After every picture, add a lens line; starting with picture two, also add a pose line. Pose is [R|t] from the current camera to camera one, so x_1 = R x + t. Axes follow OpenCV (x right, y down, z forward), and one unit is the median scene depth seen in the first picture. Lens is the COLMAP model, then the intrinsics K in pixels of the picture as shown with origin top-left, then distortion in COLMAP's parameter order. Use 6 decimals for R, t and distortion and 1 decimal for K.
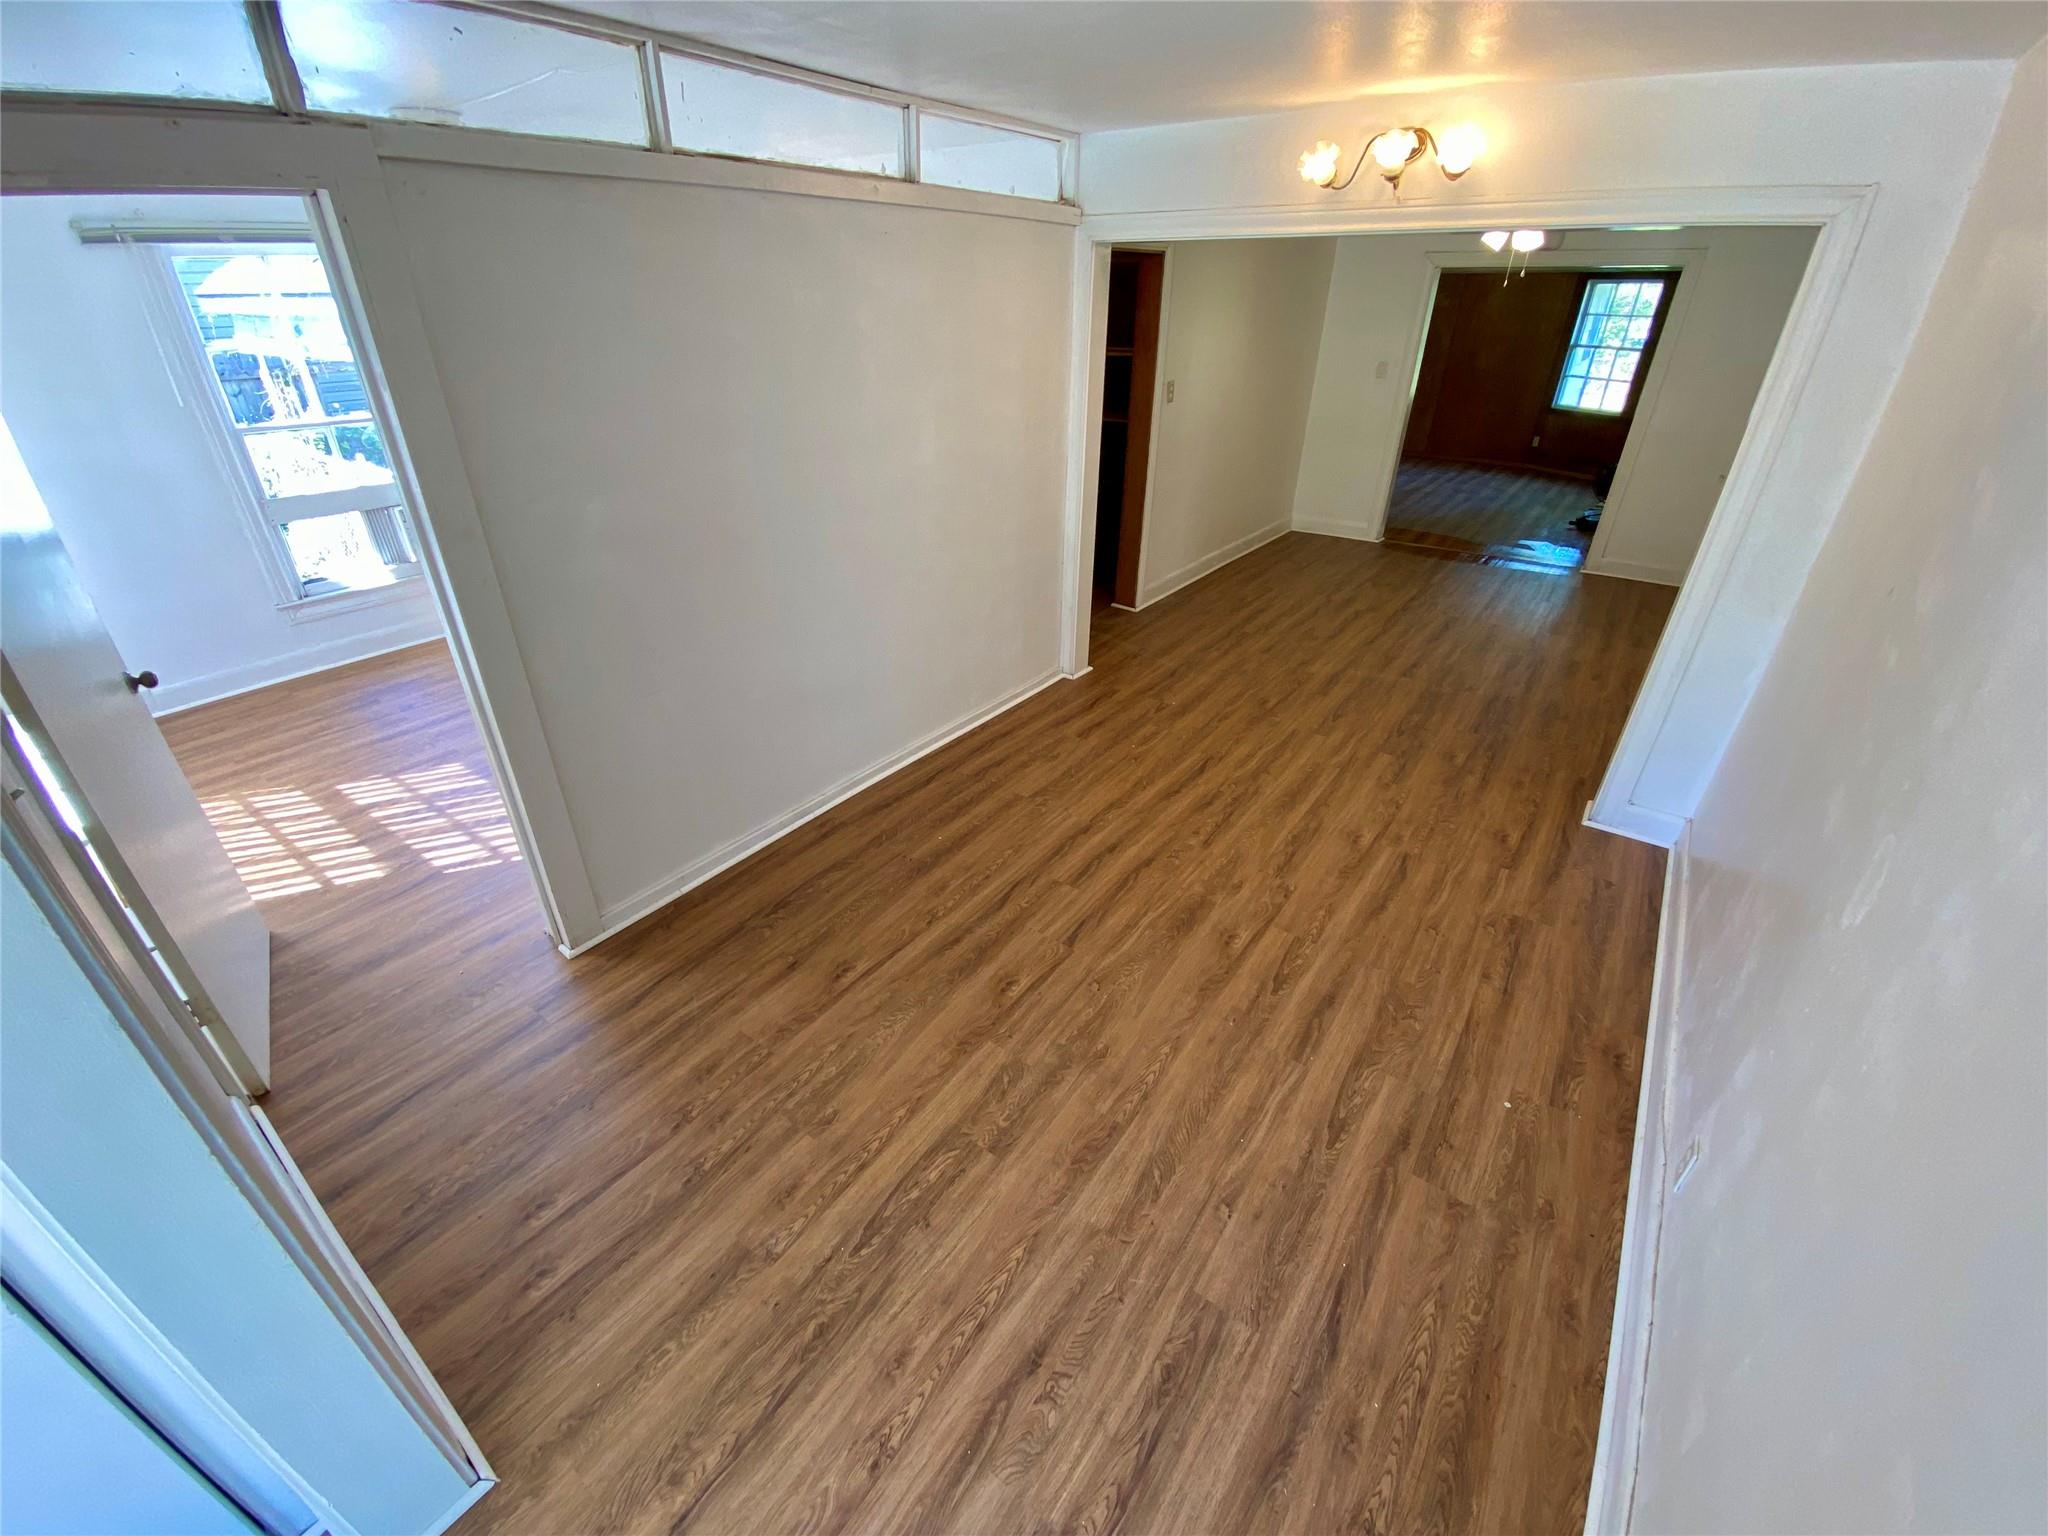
lens RADIAL K [[832.2, 0, 1020.4], [0, 832.2, 764.9], [0, 0, 1]] dist [0.047123, -0.038099]
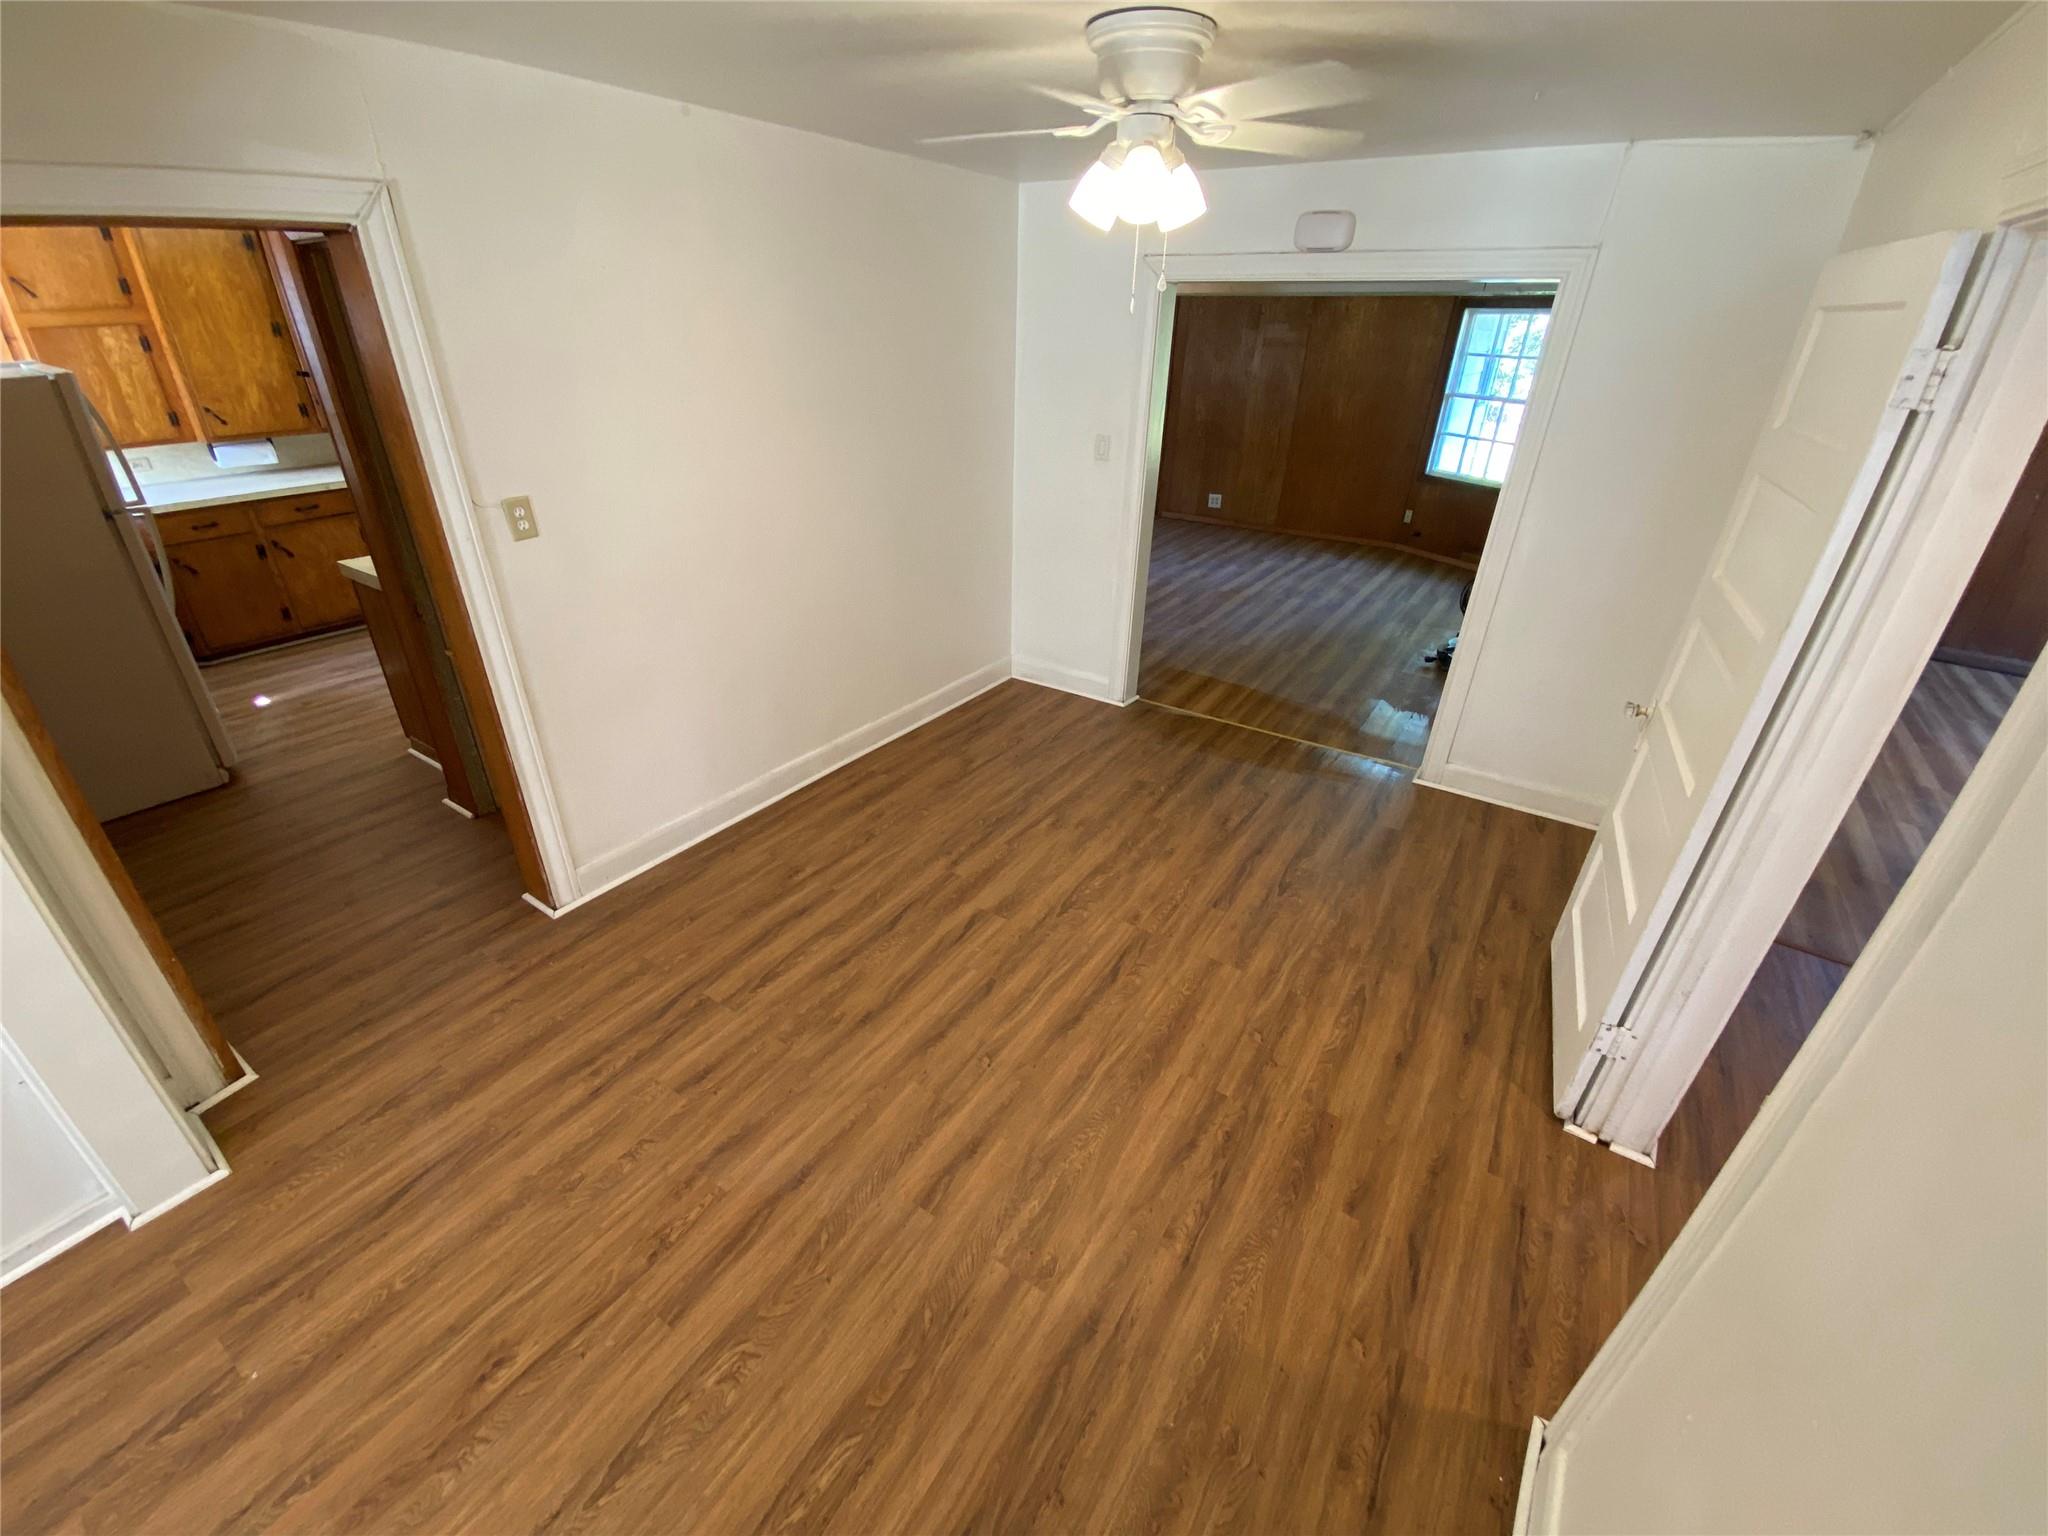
lens RADIAL K [[840.0, 0, 1024.0], [0, 840.0, 768.0], [0, 0, 1]] dist [0.072282, -0.050685]
pose [[0.998333, -0.008580, 0.057069, 0.710173], [0.009747, 0.999748, -0.020202, -0.468662], [-0.056881, 0.020724, 0.998166, 0.814144]]
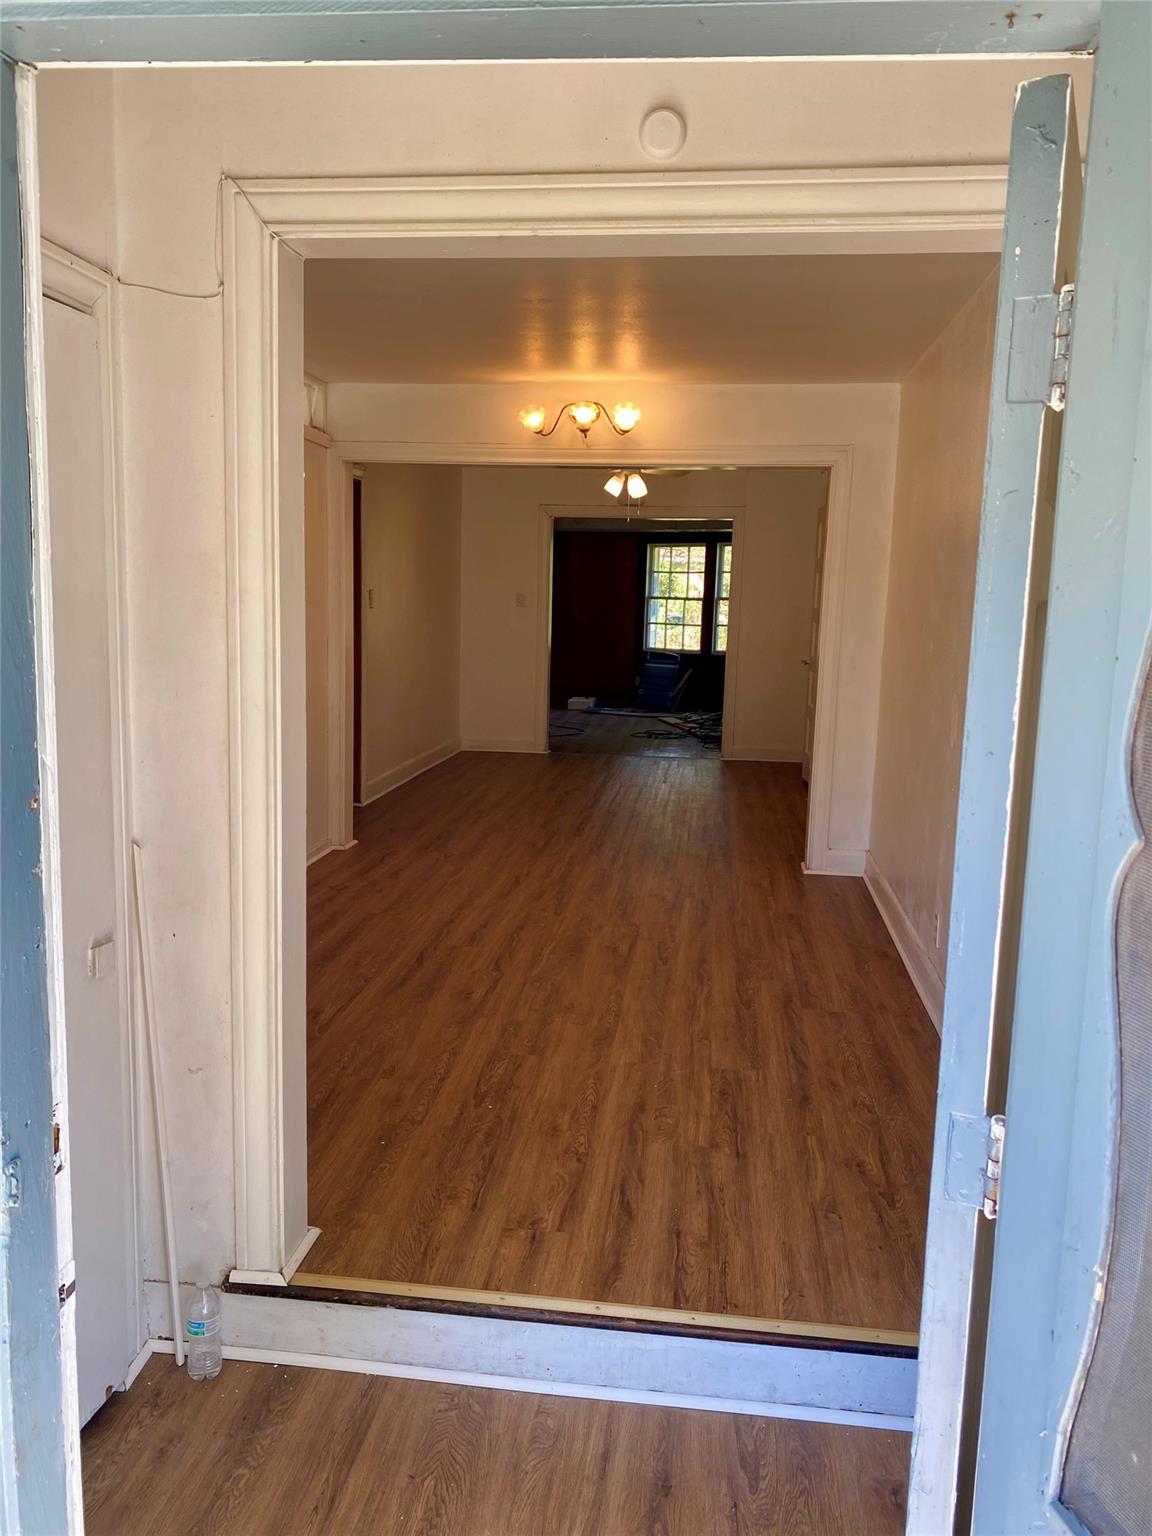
lens RADIAL K [[1155.7, 0, 572.6], [0, 1155.7, 756.9], [0, 0, 1]] dist [0.088426, 0.000022]
pose [[0.875237, -0.054241, 0.480644, -0.512555], [0.220343, 0.929310, -0.296365, 0.374238], [-0.430592, 0.365296, 0.825318, -0.396088]]
